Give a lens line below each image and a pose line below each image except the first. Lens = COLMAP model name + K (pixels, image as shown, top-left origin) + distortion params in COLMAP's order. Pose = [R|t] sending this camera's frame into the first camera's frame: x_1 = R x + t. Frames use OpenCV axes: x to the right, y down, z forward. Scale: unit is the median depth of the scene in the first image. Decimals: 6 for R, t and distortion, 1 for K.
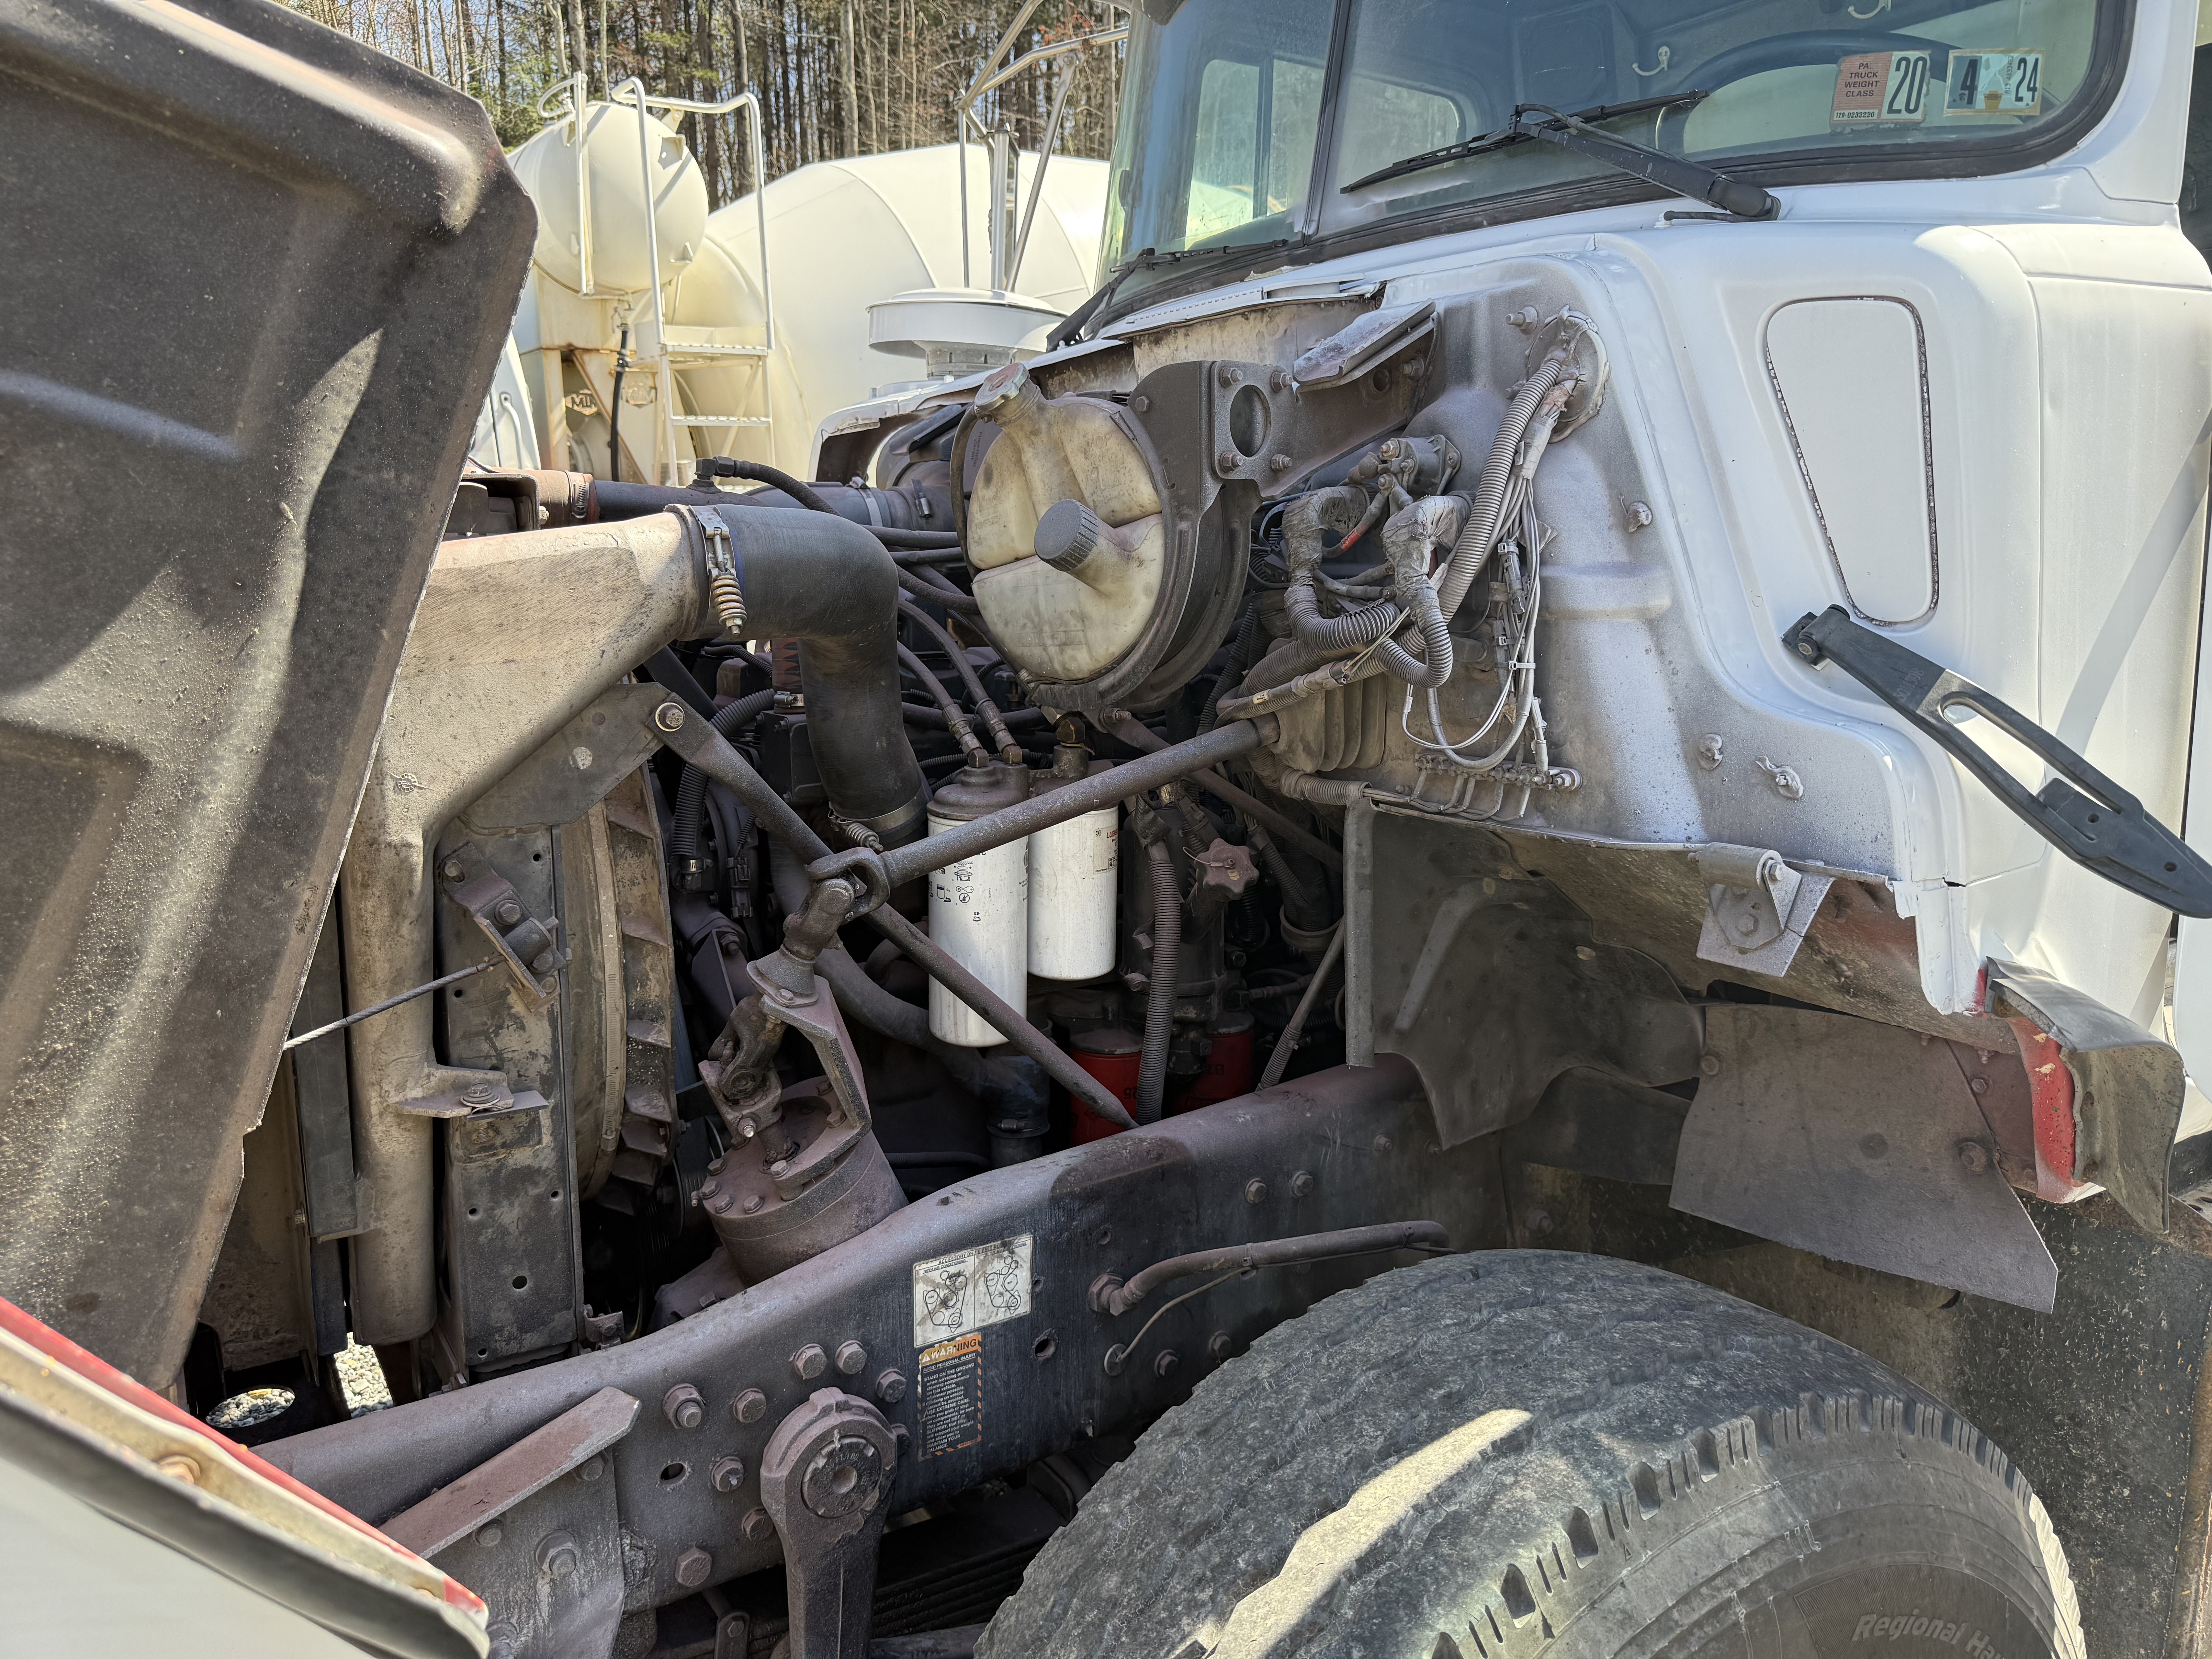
lens RADIAL K [[1542.8, 0, 1058.2], [0, 1542.8, 823.8], [0, 0, 1]] dist [0.043753, -0.100232]
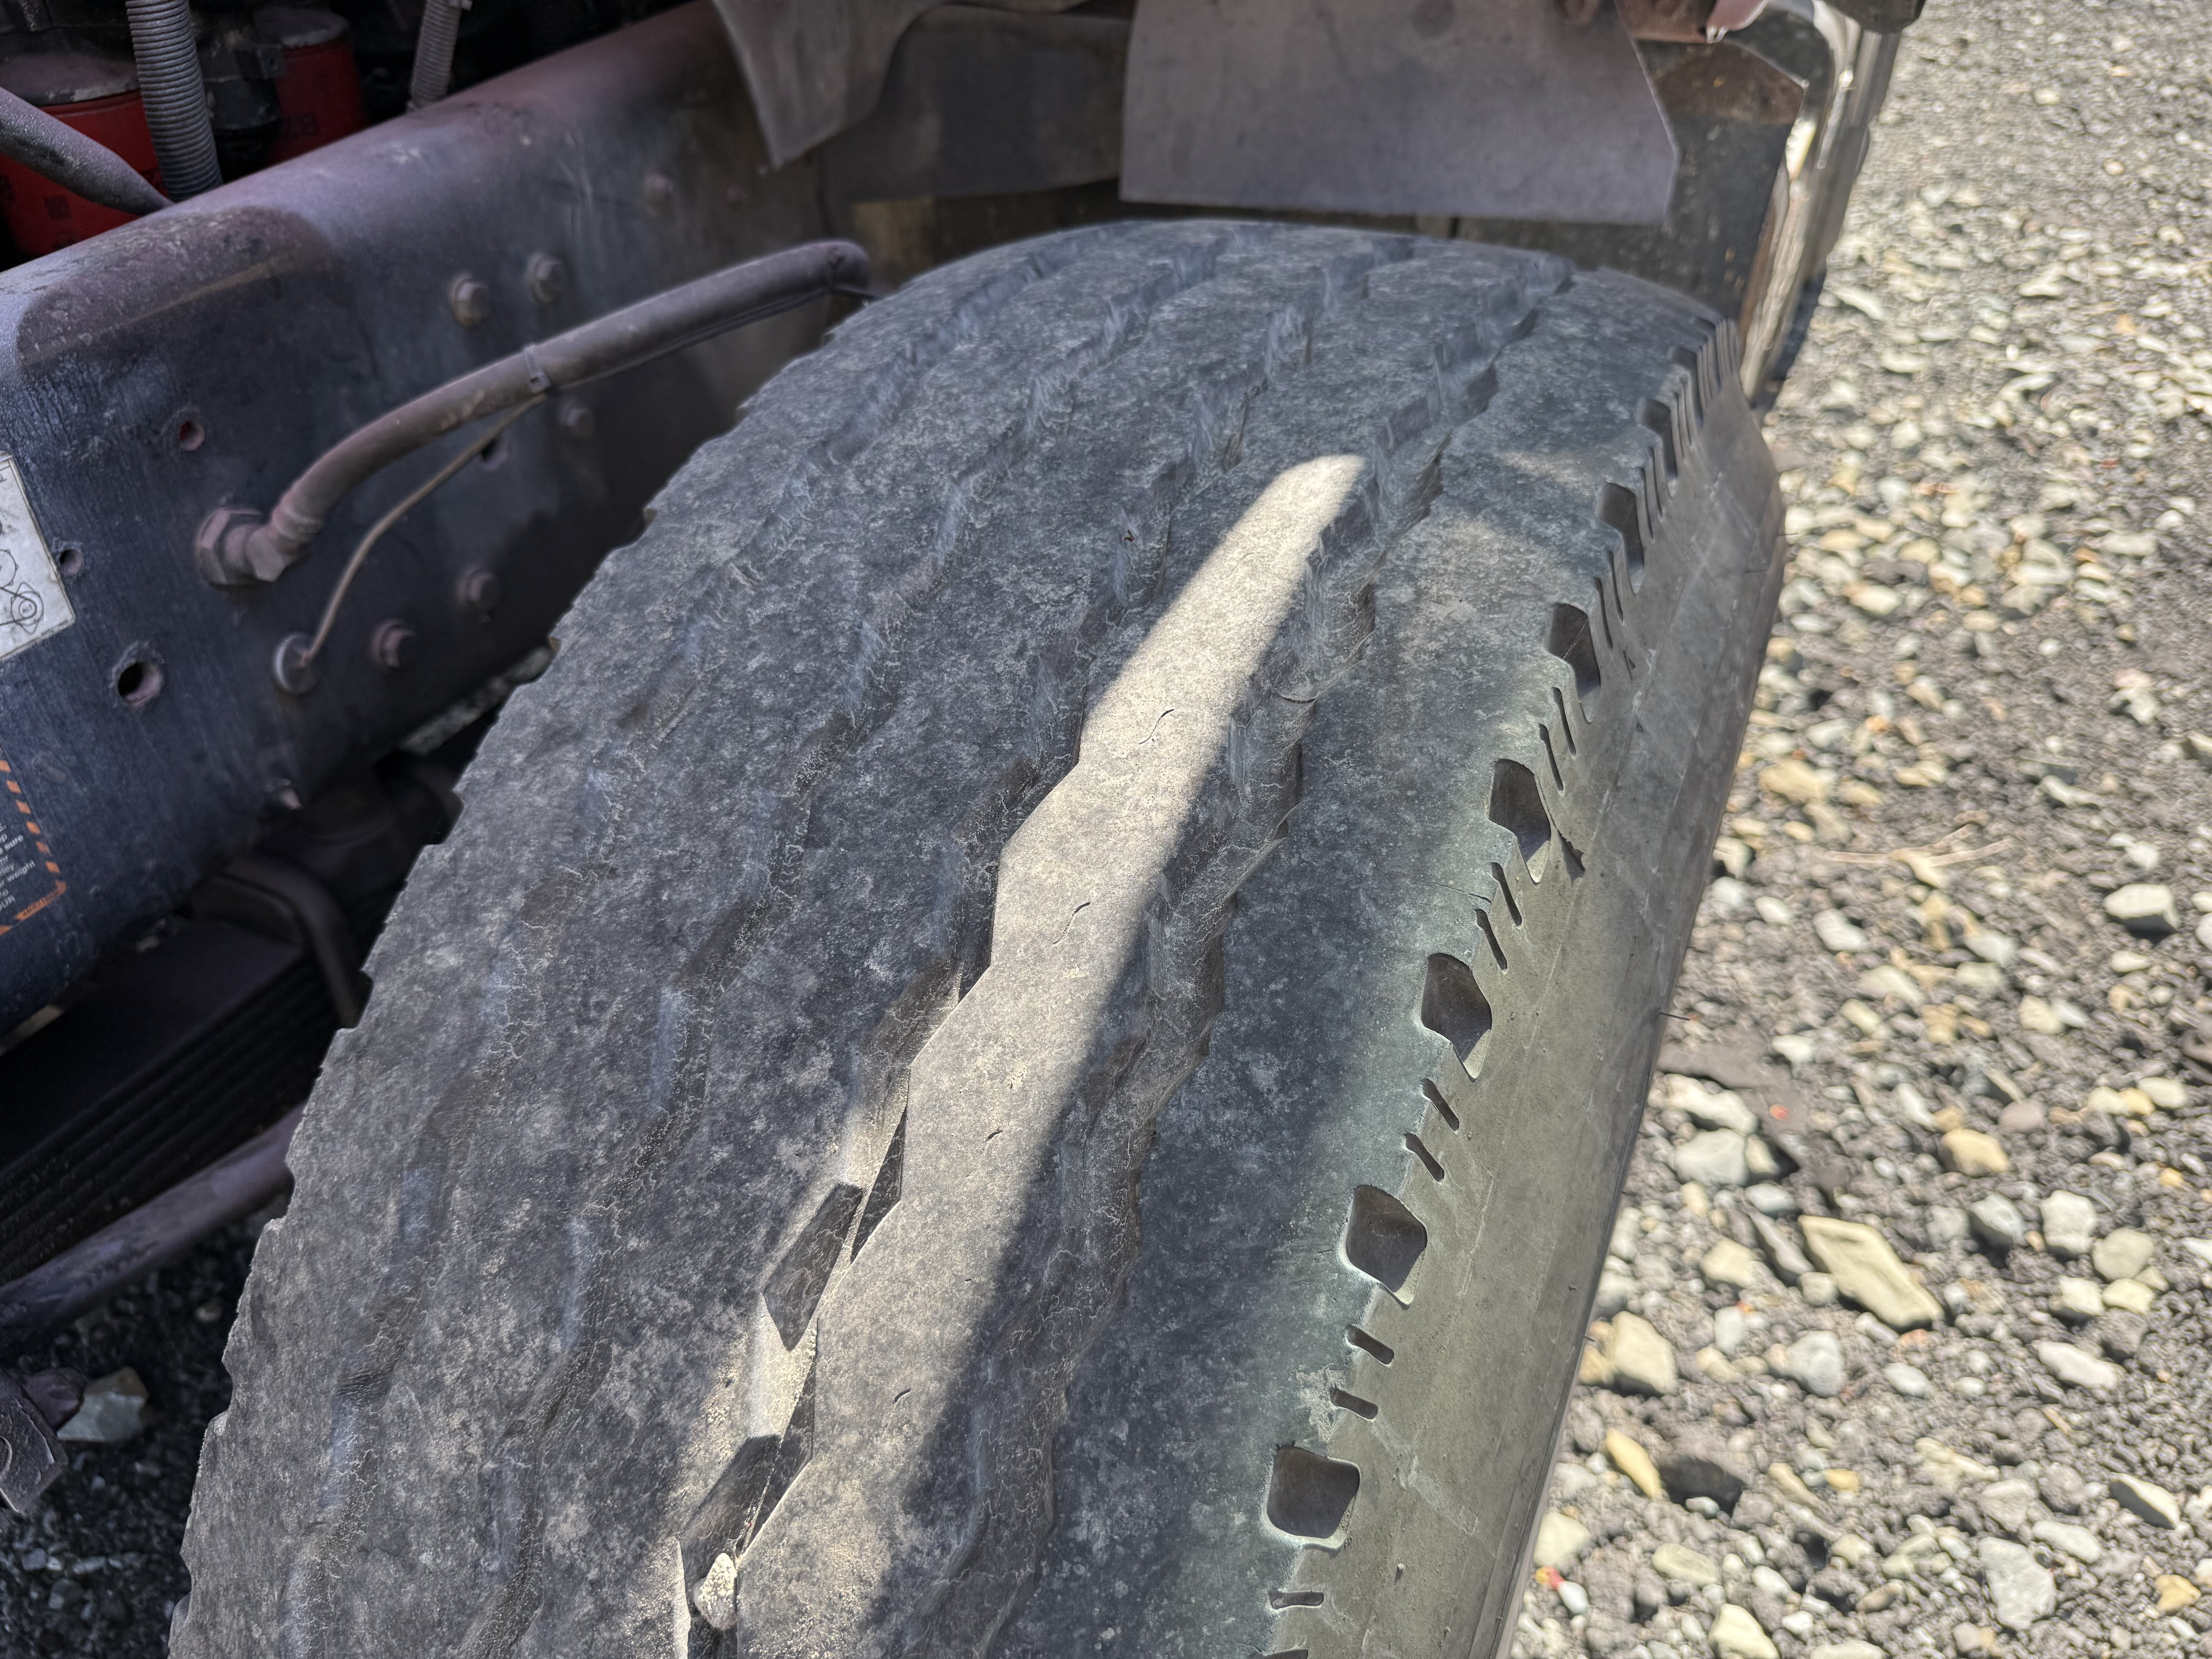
lens RADIAL K [[1526.0, 0, 1102.4], [0, 1526.0, 815.8], [0, 0, 1]] dist [0.096975, -0.134301]
pose [[0.815210, -0.335425, 0.472147, -0.008445], [0.083714, 0.874902, 0.477011, 0.230634], [-0.573083, -0.349338, 0.741309, 0.616531]]
